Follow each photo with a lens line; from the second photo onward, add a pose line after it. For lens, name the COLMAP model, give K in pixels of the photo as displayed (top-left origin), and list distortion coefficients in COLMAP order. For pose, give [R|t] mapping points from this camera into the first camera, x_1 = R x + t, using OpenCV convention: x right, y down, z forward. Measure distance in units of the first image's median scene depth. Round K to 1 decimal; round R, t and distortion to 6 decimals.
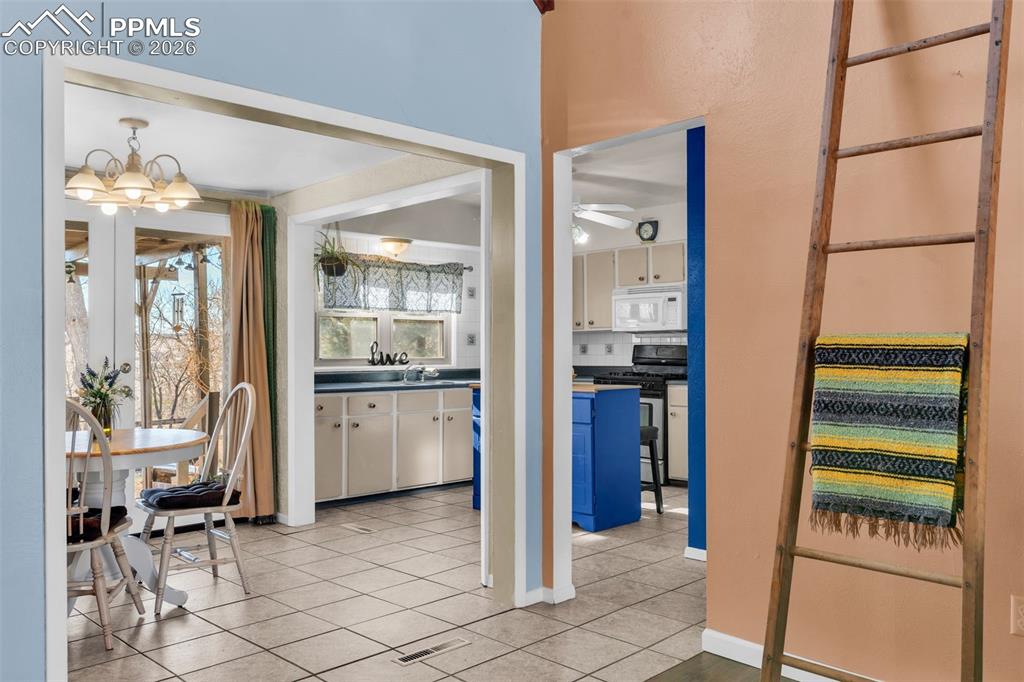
lens RADIAL K [[790.5, 0, 515.4], [0, 790.5, 340.3], [0, 0, 1]] dist [-0.009491, -0.000912]
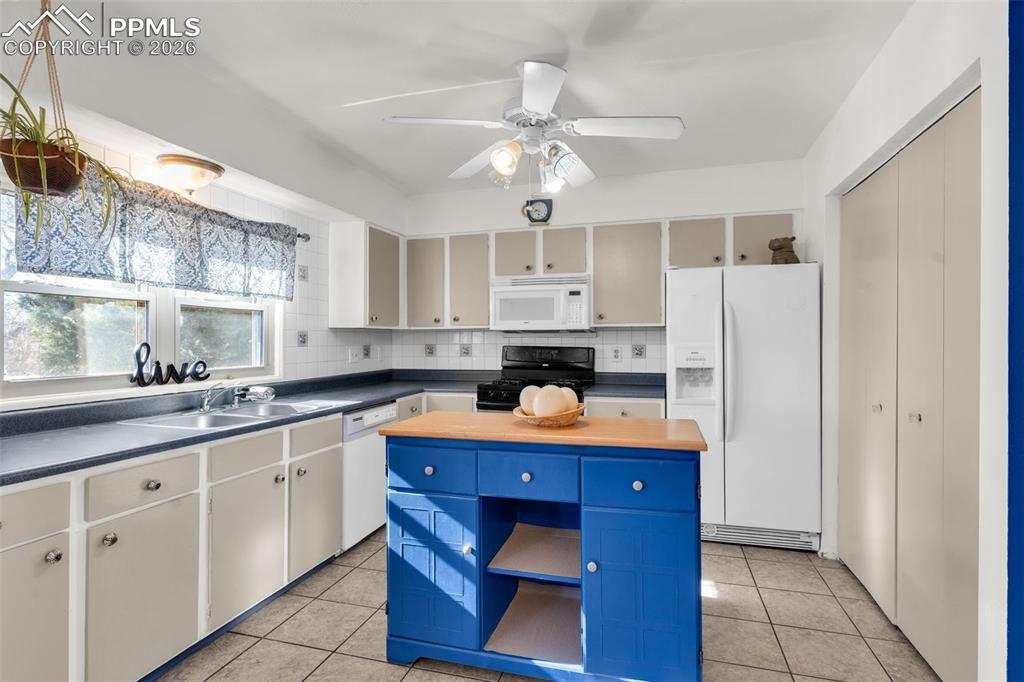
lens RADIAL K [[511.0, 0, 513.1], [0, 511.0, 341.6], [0, 0, 1]] dist [0.001991, -0.001481]
pose [[0.876478, 0.002074, 0.481438, -0.121774], [-0.008903, 0.999890, 0.011901, -0.005991], [-0.481360, -0.014718, 0.876400, 0.551755]]
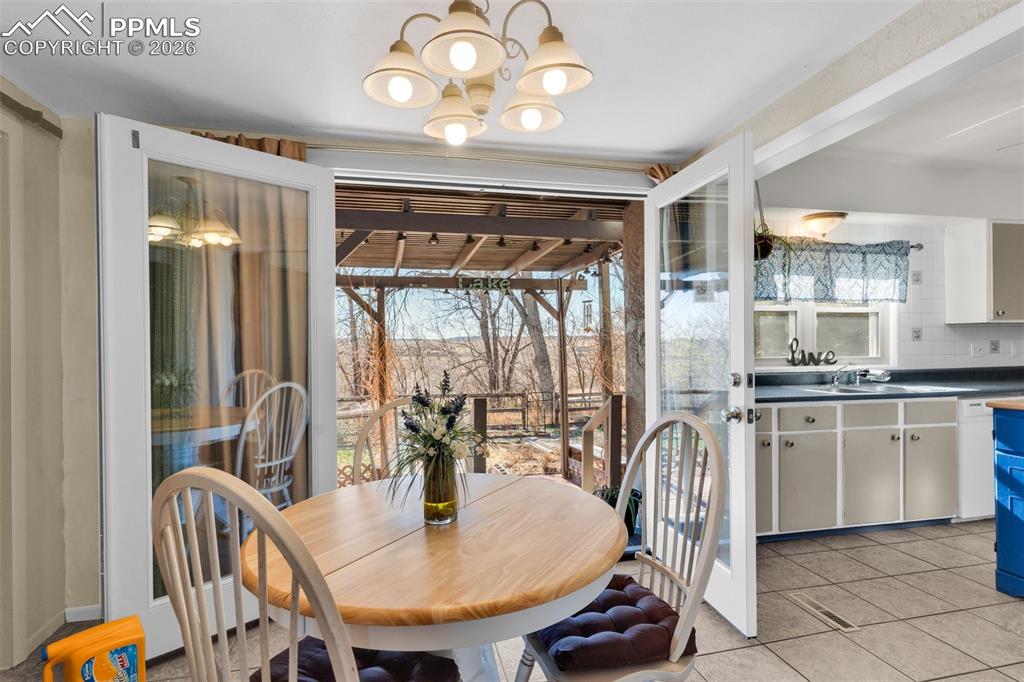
lens RADIAL K [[511.0, 0, 506.4], [0, 511.0, 344.4], [0, 0, 1]] dist [0.001991, -0.001481]
pose [[0.840441, -0.006410, -0.541865, -0.138069], [0.014276, 0.999845, 0.010316, -0.002116], [0.541714, -0.016406, 0.840402, 0.353148]]
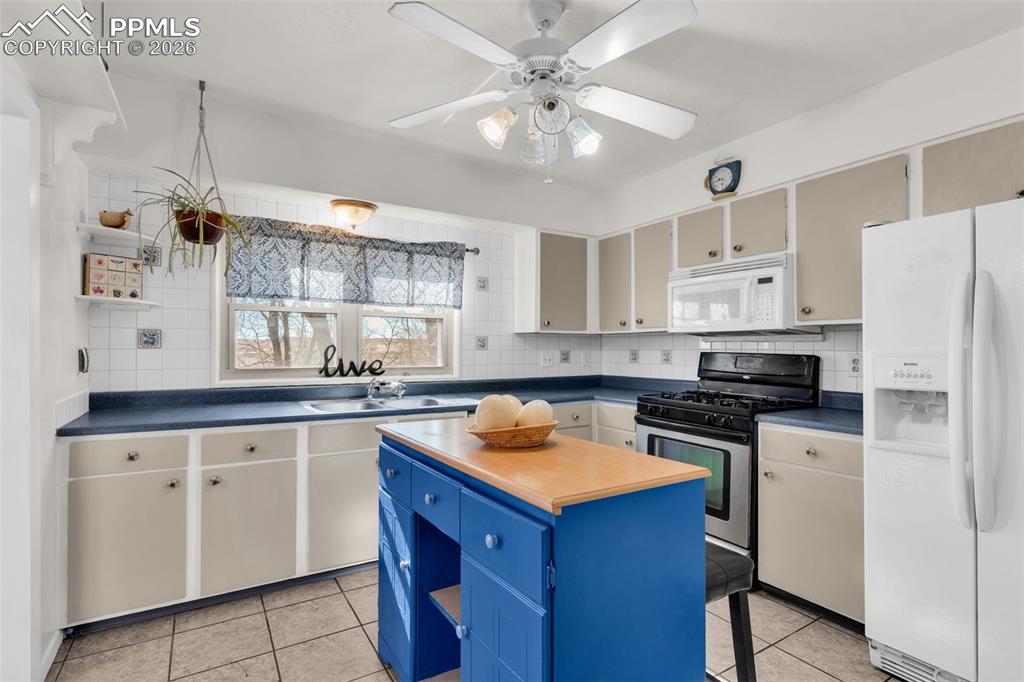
lens RADIAL K [[495.3, 0, 509.2], [0, 495.3, 345.6], [0, 0, 1]] dist [0.001754, -0.000807]
pose [[0.973495, 0.007910, -0.228570, 0.091980], [-0.006440, 0.999954, 0.007173, -0.002242], [0.228616, -0.005511, 0.973501, 0.574948]]
